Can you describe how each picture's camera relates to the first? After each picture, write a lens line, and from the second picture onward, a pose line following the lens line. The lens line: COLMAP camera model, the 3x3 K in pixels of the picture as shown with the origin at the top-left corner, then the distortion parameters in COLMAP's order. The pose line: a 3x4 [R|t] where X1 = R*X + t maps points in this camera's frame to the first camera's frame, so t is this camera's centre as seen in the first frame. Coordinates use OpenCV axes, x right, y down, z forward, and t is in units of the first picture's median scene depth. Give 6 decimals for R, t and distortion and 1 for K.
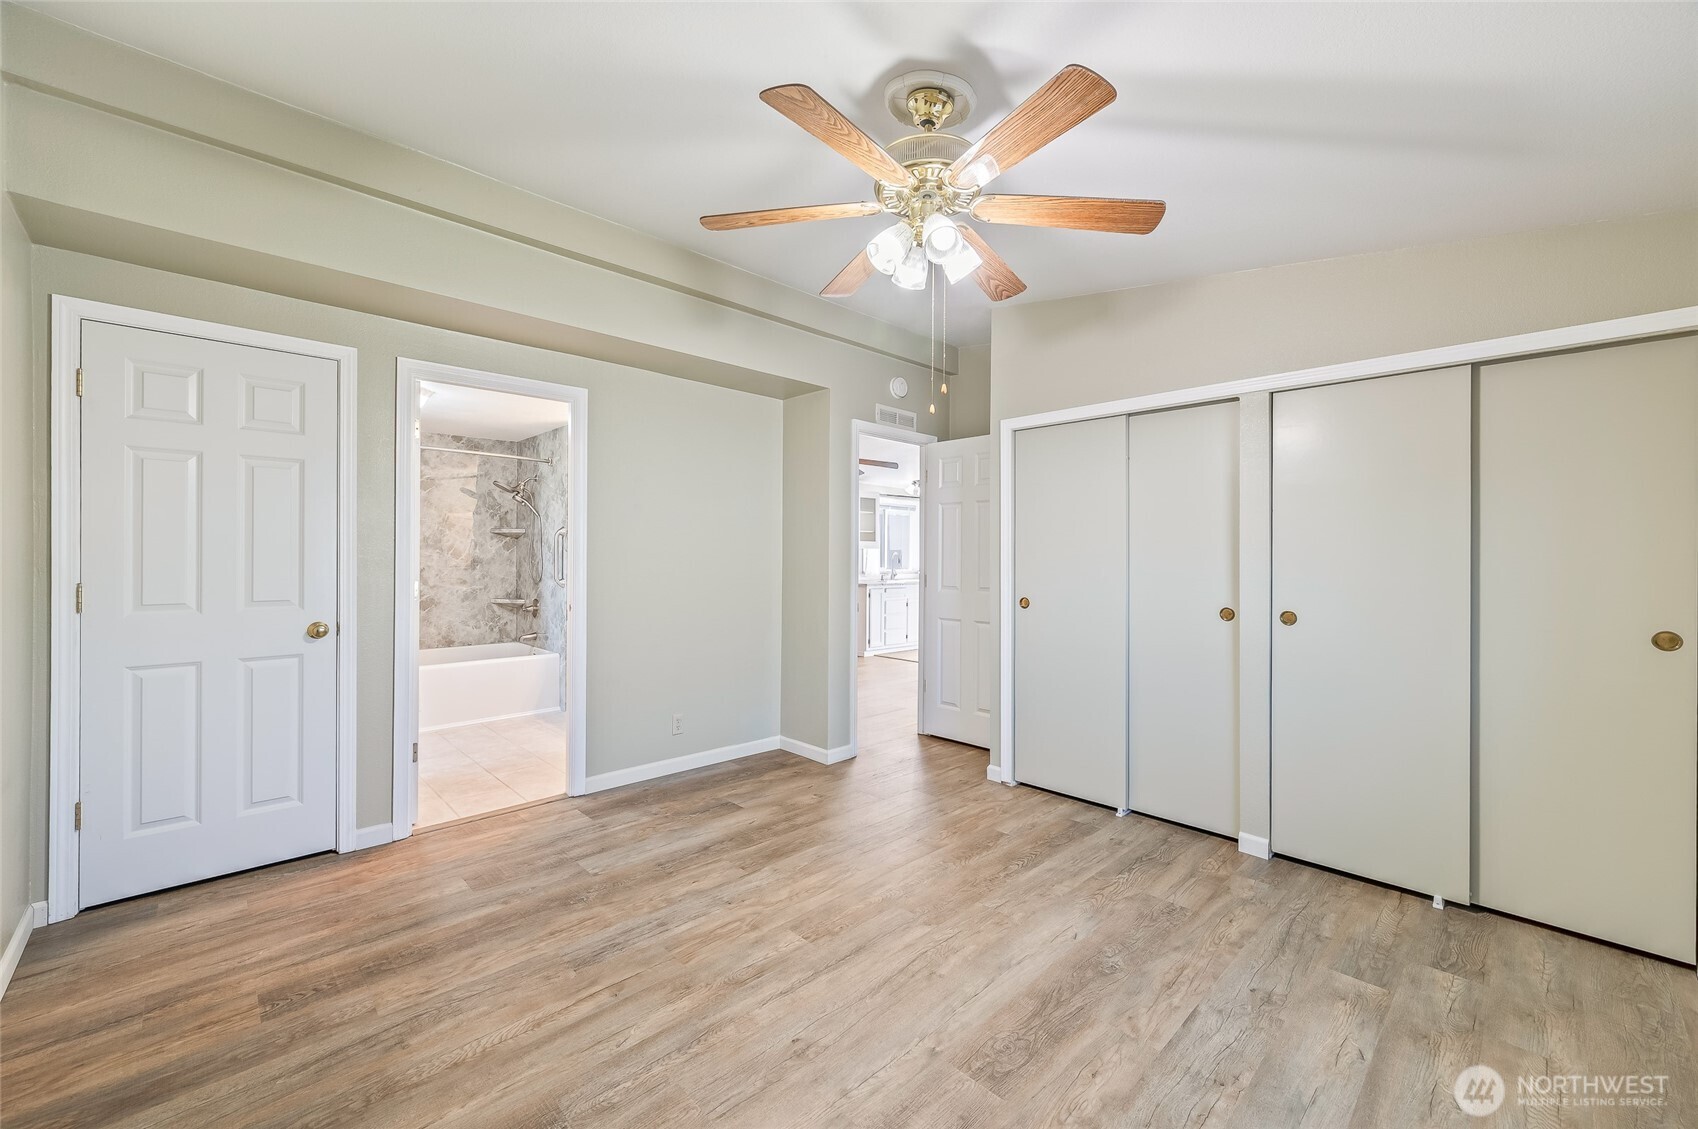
lens RADIAL K [[673.1, 0, 854.0], [0, 673.1, 565.7], [0, 0, 1]] dist [0.001717, -0.000093]
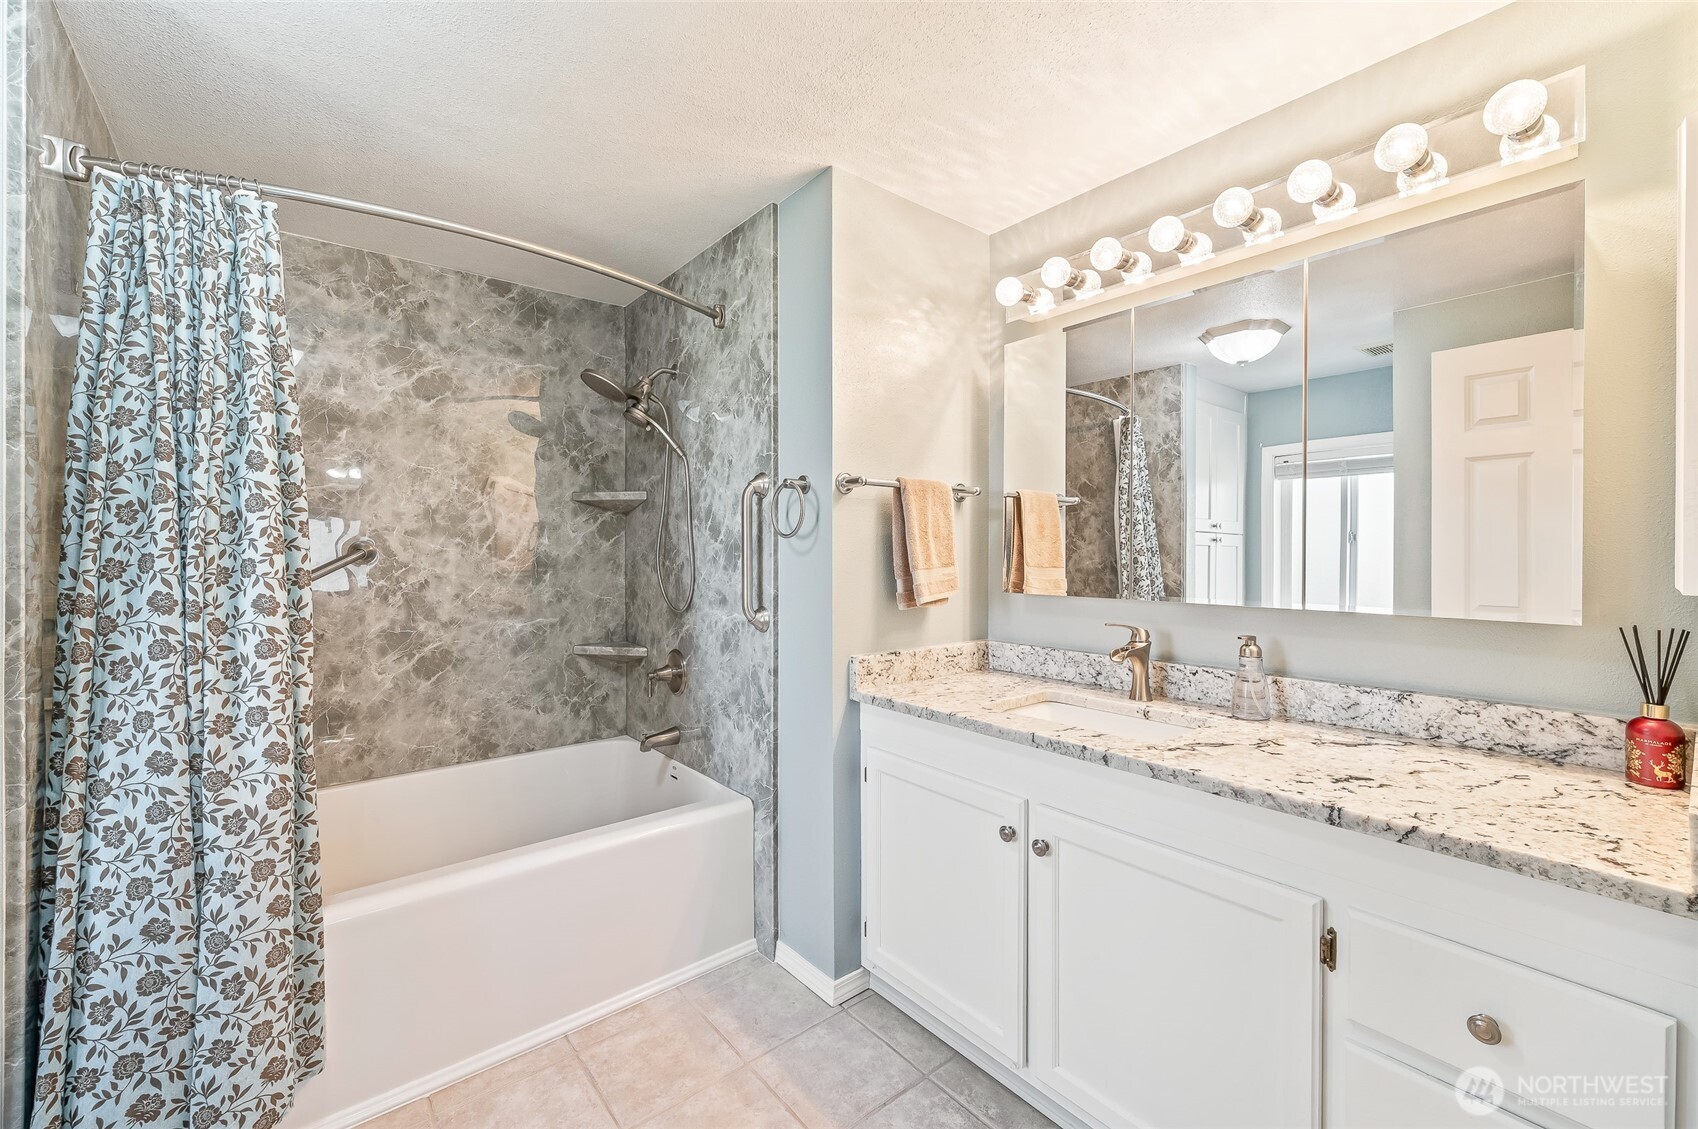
lens RADIAL K [[707.8, 0, 870.4], [0, 707.8, 561.5], [0, 0, 1]] dist [0.002833, -0.000335]
pose [[0.997311, -0.009265, -0.072703, -0.307493], [0.009127, 0.999956, -0.002225, -0.005102], [0.072721, 0.001555, 0.997351, 0.542333]]
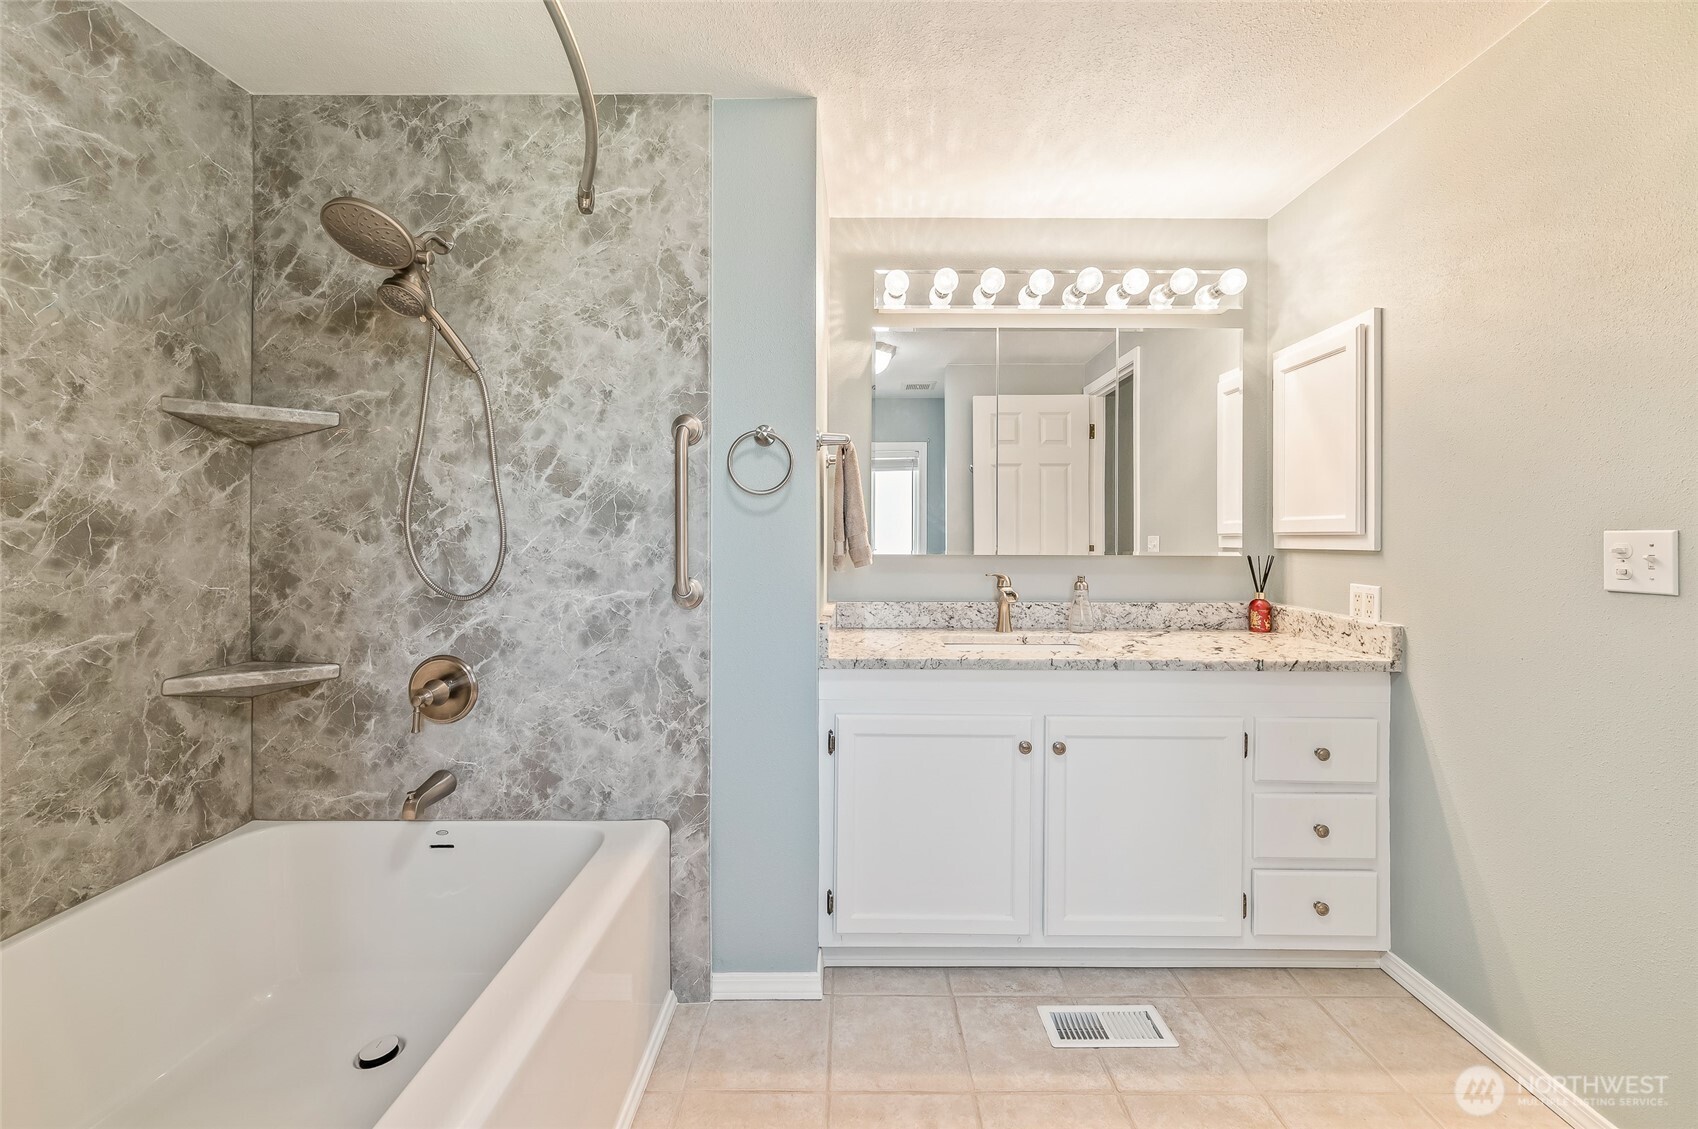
lens RADIAL K [[681.5, 0, 852.9], [0, 681.5, 541.4], [0, 0, 1]] dist [0.000092, 0.000879]
pose [[0.694633, -0.015938, 0.719187, -0.550179], [0.015429, 0.999855, 0.007257, 0.000438], [-0.719198, 0.006055, 0.694778, 0.652855]]
